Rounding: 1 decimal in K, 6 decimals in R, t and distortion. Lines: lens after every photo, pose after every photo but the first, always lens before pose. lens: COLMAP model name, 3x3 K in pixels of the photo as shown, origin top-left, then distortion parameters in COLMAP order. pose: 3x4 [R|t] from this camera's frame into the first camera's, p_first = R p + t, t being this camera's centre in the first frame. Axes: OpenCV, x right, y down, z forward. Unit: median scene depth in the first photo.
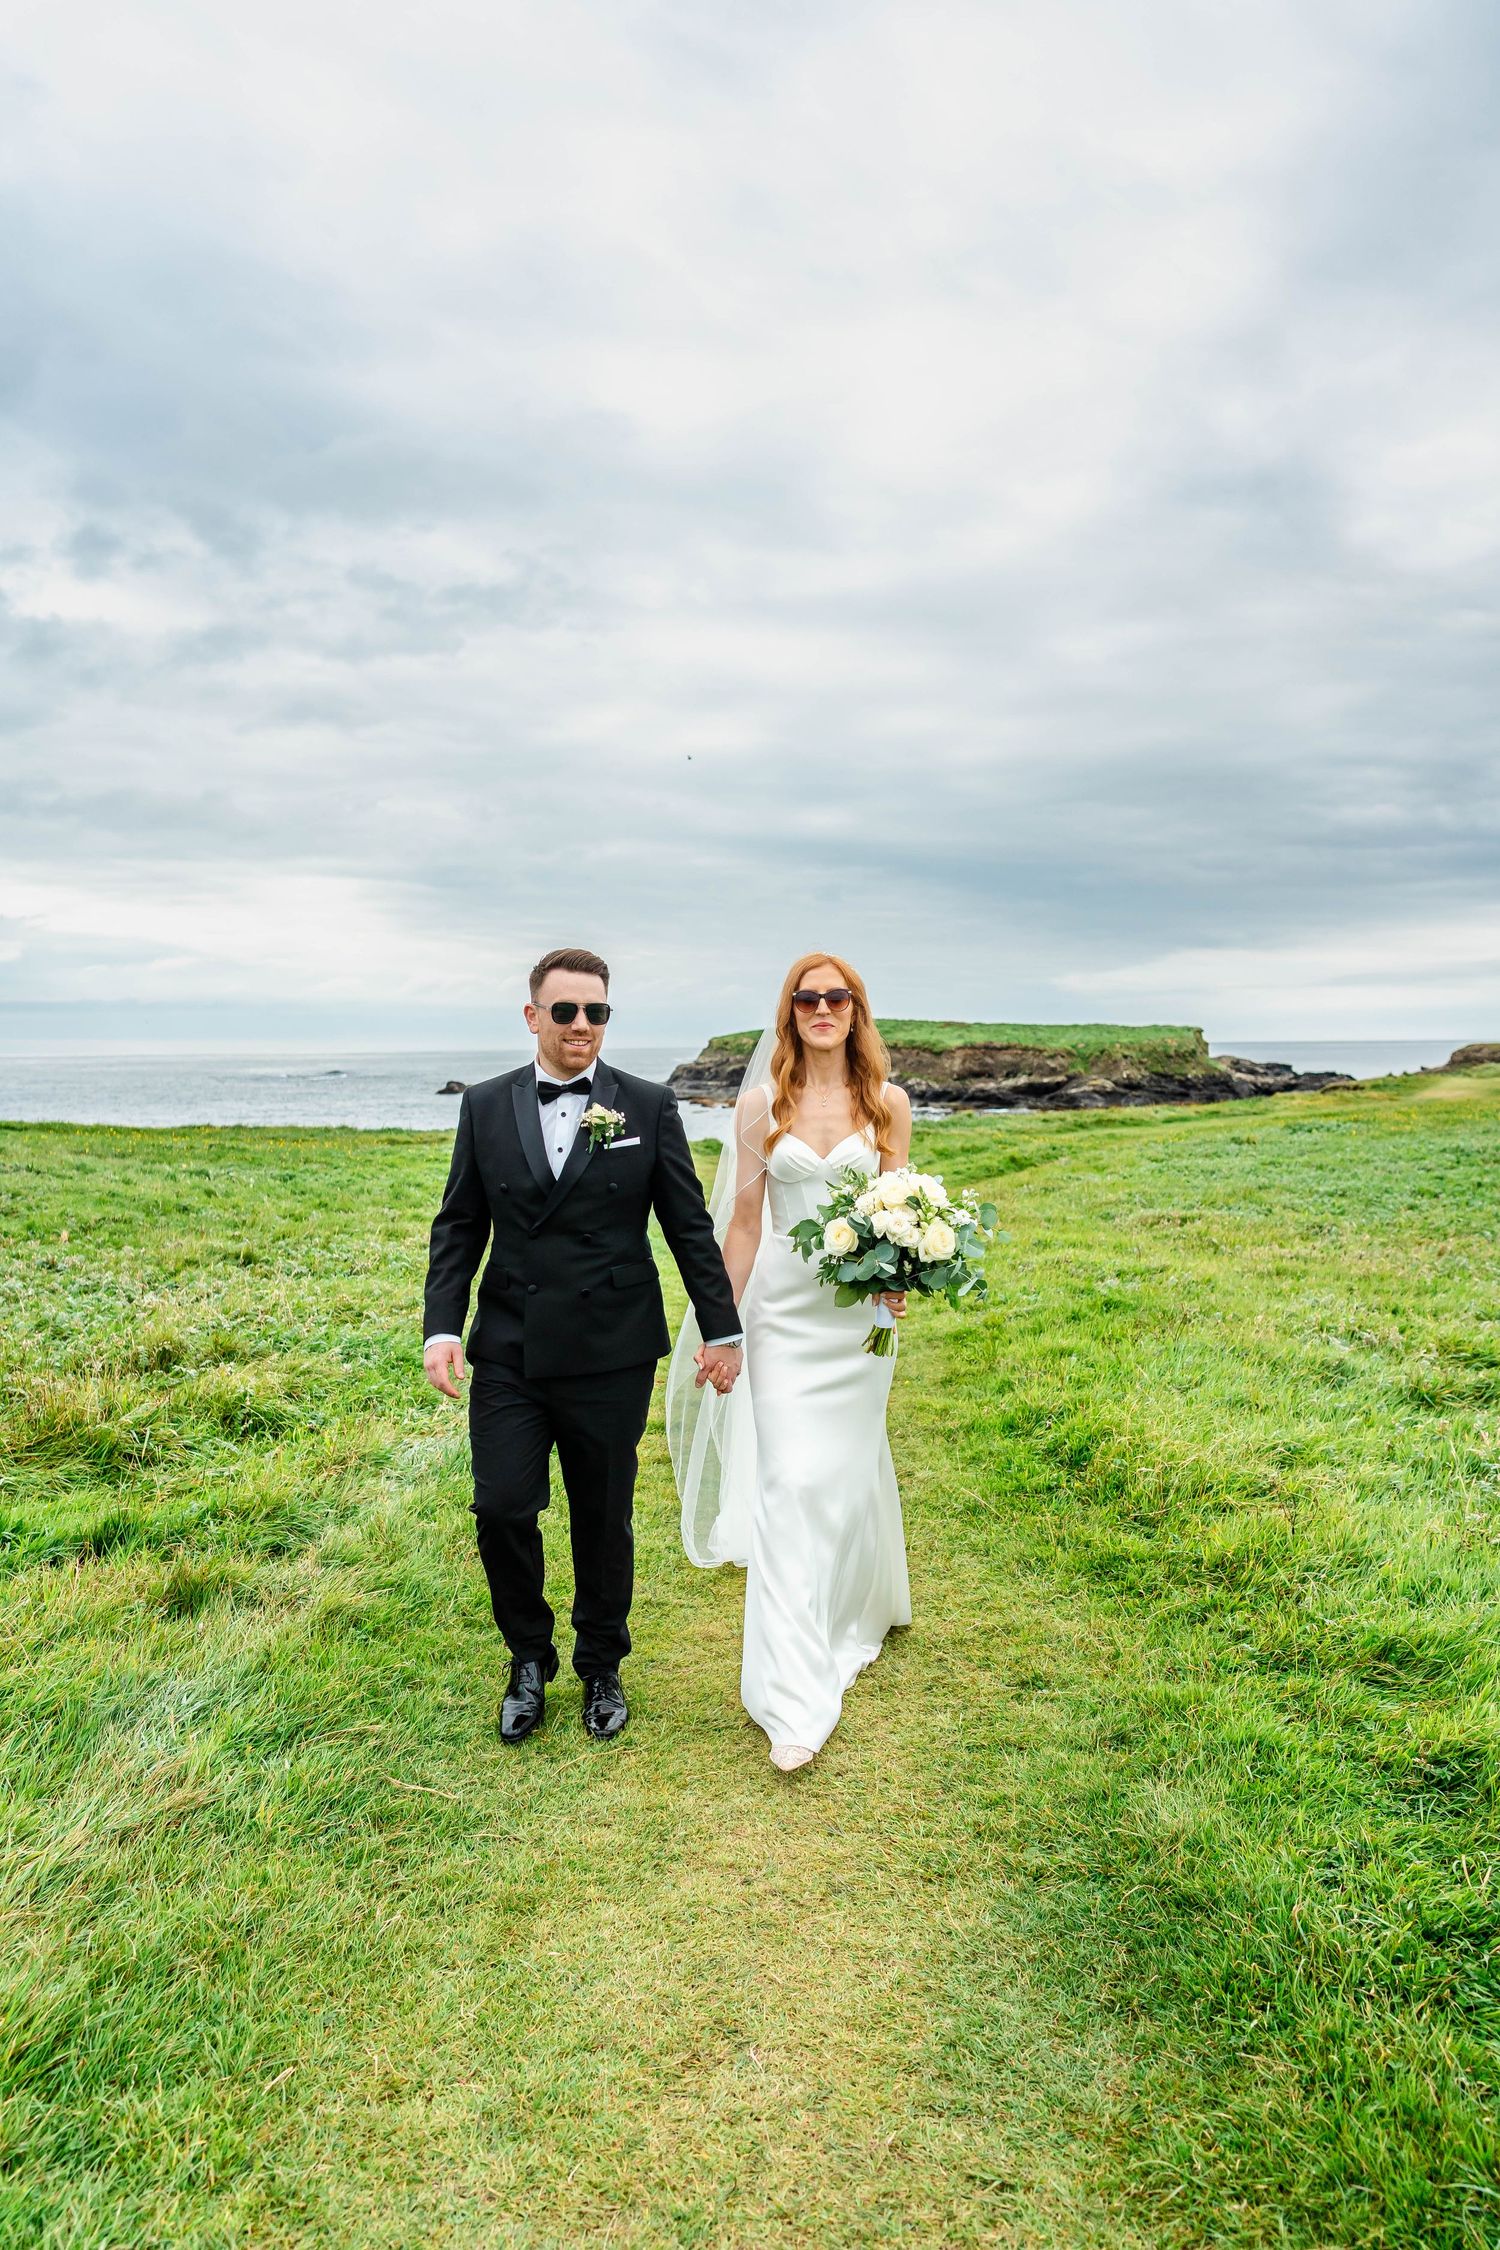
lens RADIAL K [[1561.8, 0, 750.0], [0, 1561.8, 1125.0], [0, 0, 1]] dist [0.004088, 0.000672]
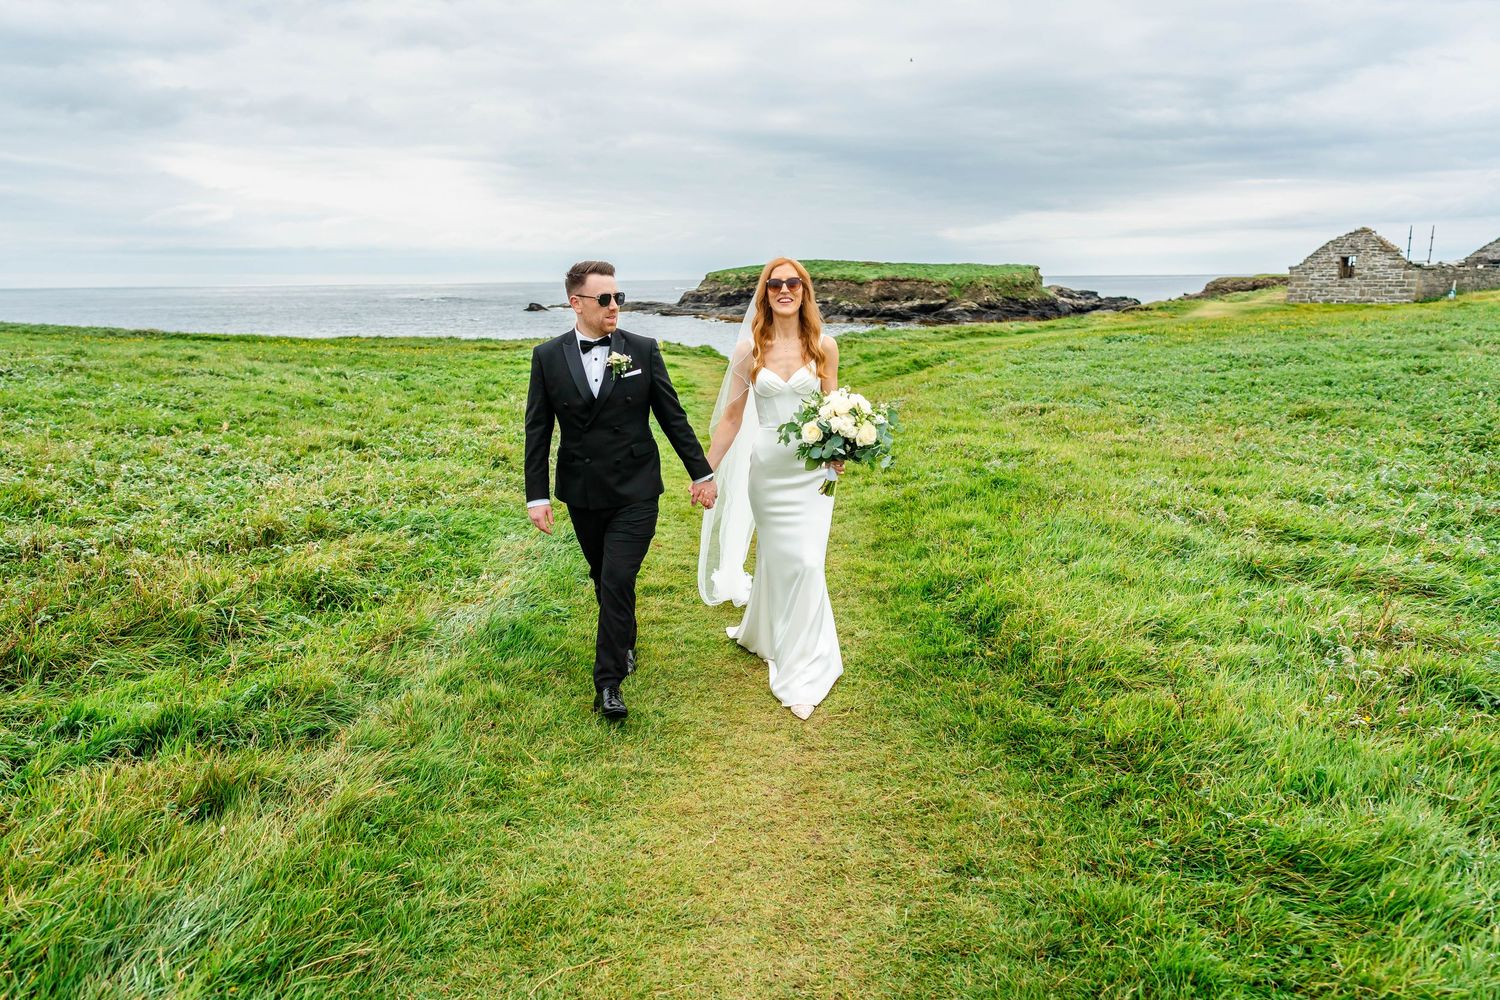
lens RADIAL K [[998.1, 0, 765.2], [0, 998.1, 502.6], [0, 0, 1]] dist [-0.003818, 0.000372]
pose [[0.999567, -0.007304, 0.028503, 0.006925], [0.002341, 0.985369, 0.170419, -0.012496], [-0.029331, -0.170278, 0.984959, 0.146929]]
